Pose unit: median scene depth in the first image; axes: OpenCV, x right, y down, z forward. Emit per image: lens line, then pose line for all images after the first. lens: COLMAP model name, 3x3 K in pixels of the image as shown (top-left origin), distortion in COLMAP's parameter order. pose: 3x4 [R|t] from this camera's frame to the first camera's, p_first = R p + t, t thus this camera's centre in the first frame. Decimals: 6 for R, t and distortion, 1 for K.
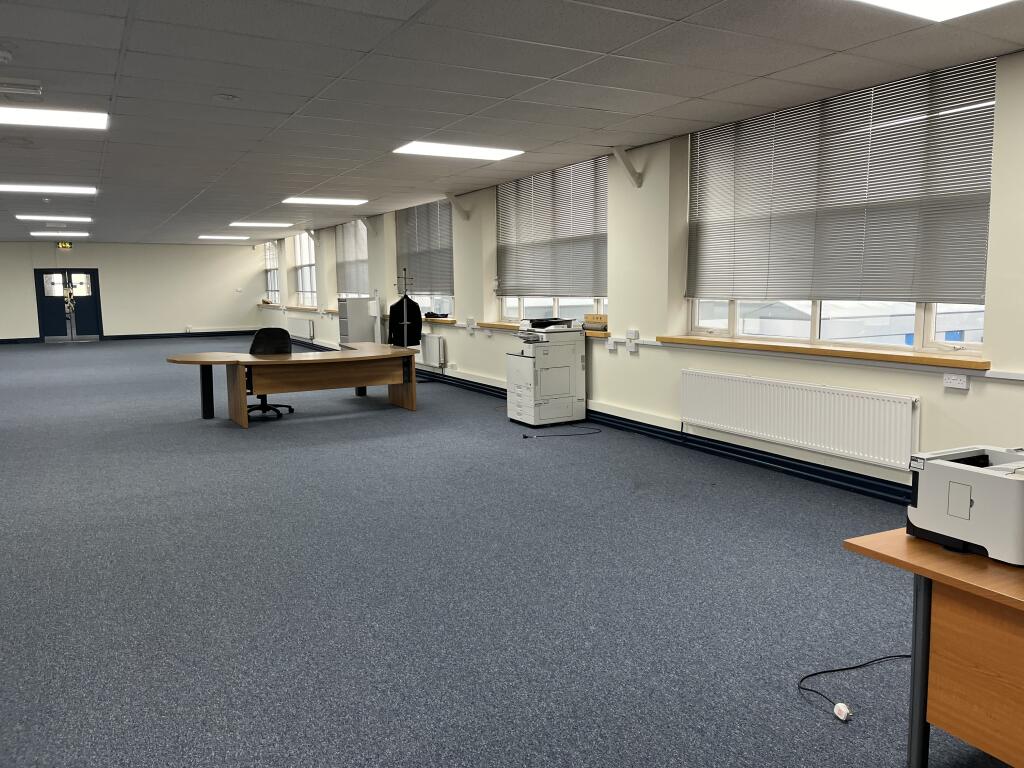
lens RADIAL K [[776.4, 0, 512.0], [0, 776.4, 384.0], [0, 0, 1]] dist [0.055681, 0.000388]
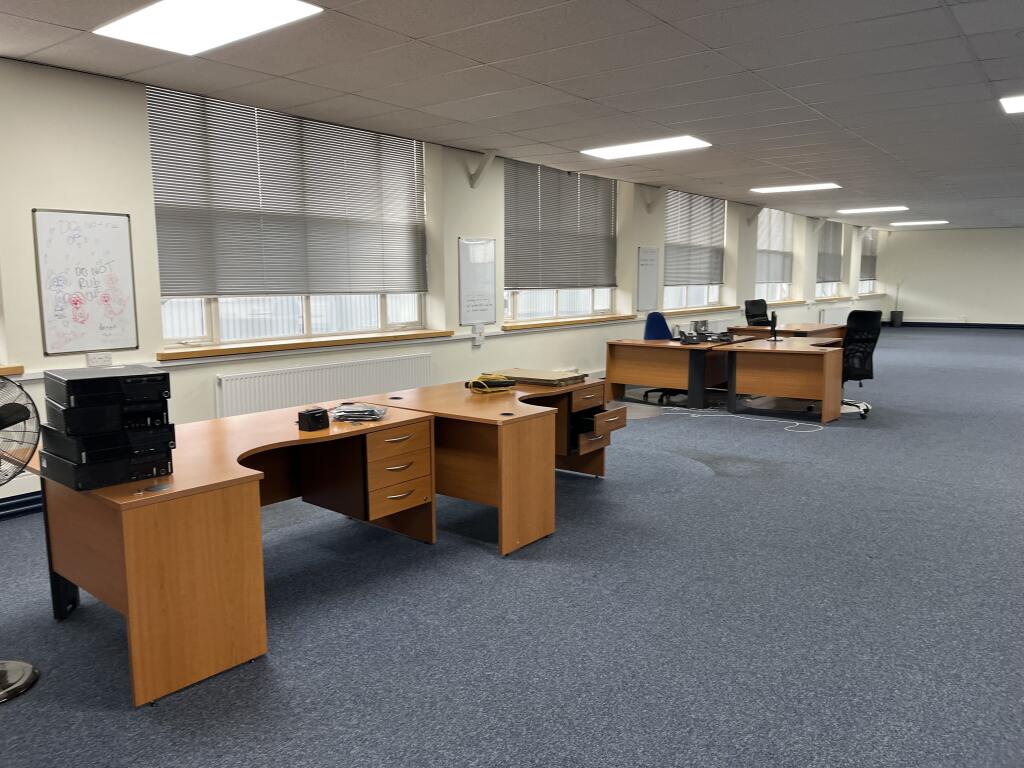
lens RADIAL K [[776.4, 0, 512.0], [0, 776.4, 384.0], [0, 0, 1]] dist [0.055681, 0.000388]
pose [[-0.385157, -0.115595, 0.915583, -0.735474], [0.124284, 0.976589, 0.175579, -0.147284], [-0.914444, 0.181418, -0.361774, 1.186588]]
